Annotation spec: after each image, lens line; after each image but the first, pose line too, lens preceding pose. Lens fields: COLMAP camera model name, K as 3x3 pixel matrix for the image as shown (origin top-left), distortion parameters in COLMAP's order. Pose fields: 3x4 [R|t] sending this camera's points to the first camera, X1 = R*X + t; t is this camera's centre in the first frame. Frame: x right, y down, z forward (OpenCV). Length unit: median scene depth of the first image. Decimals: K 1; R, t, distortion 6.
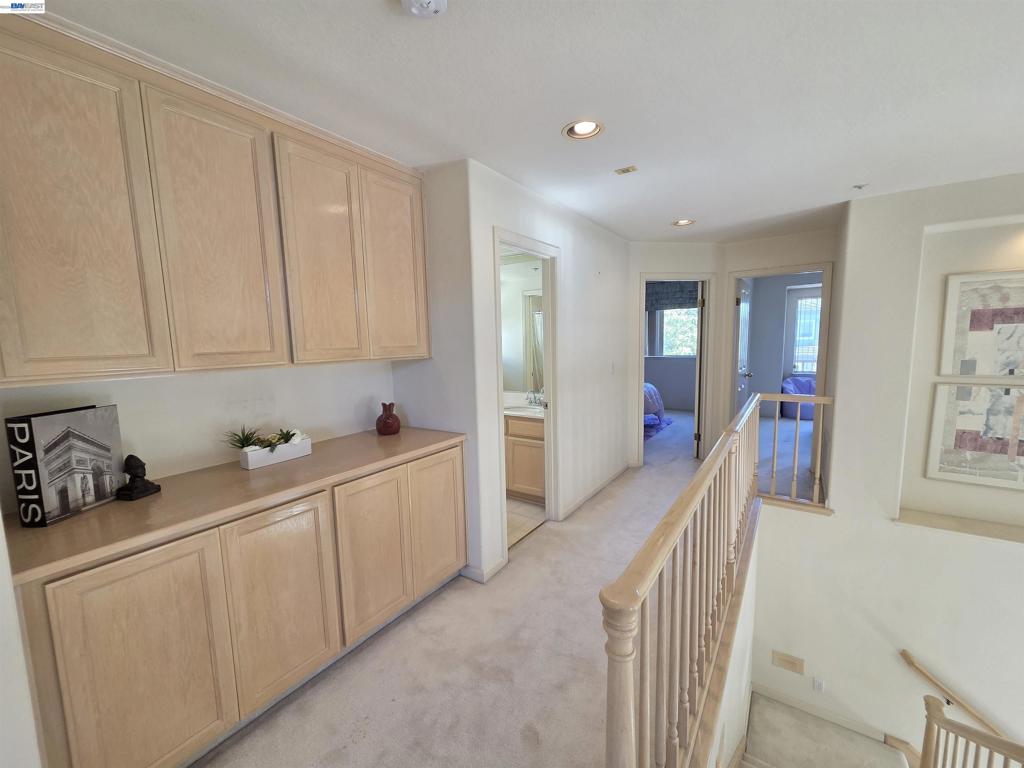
lens RADIAL K [[418.1, 0, 511.0], [0, 418.1, 384.0], [0, 0, 1]] dist [0.007881, -0.001000]
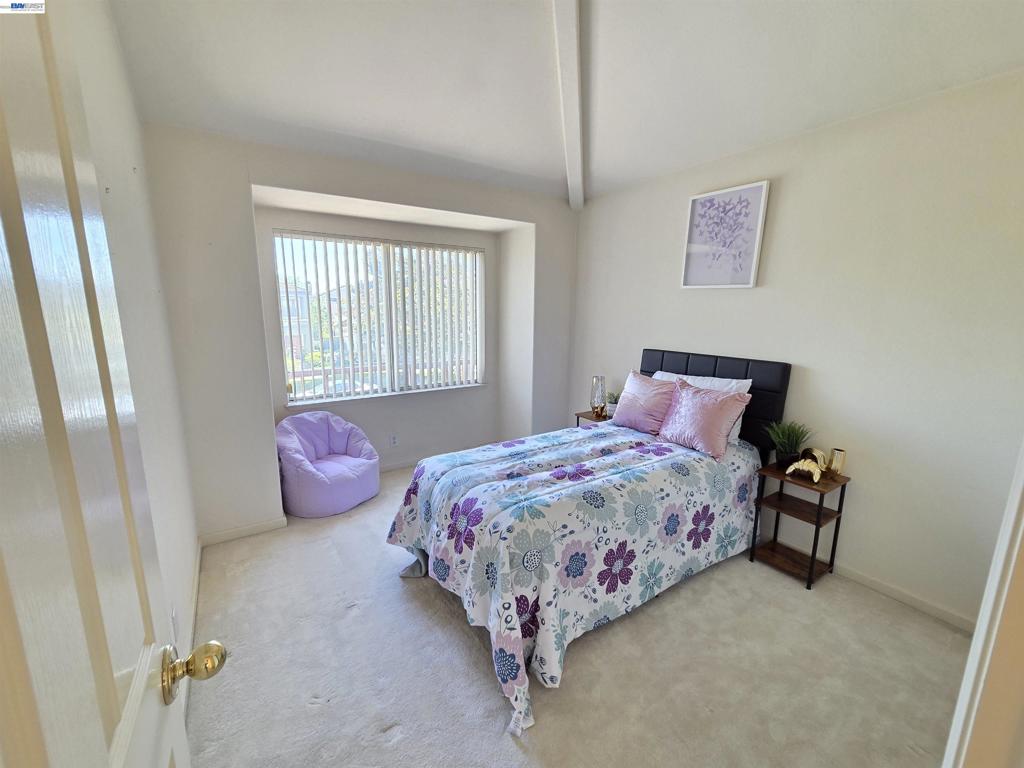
lens RADIAL K [[418.1, 0, 511.2], [0, 418.1, 383.3], [0, 0, 1]] dist [0.007881, -0.001000]
pose [[0.371643, -0.143944, 0.917149, 0.360972], [0.088755, 0.988891, 0.119239, -0.082107], [-0.924123, 0.037087, 0.380290, 0.622304]]
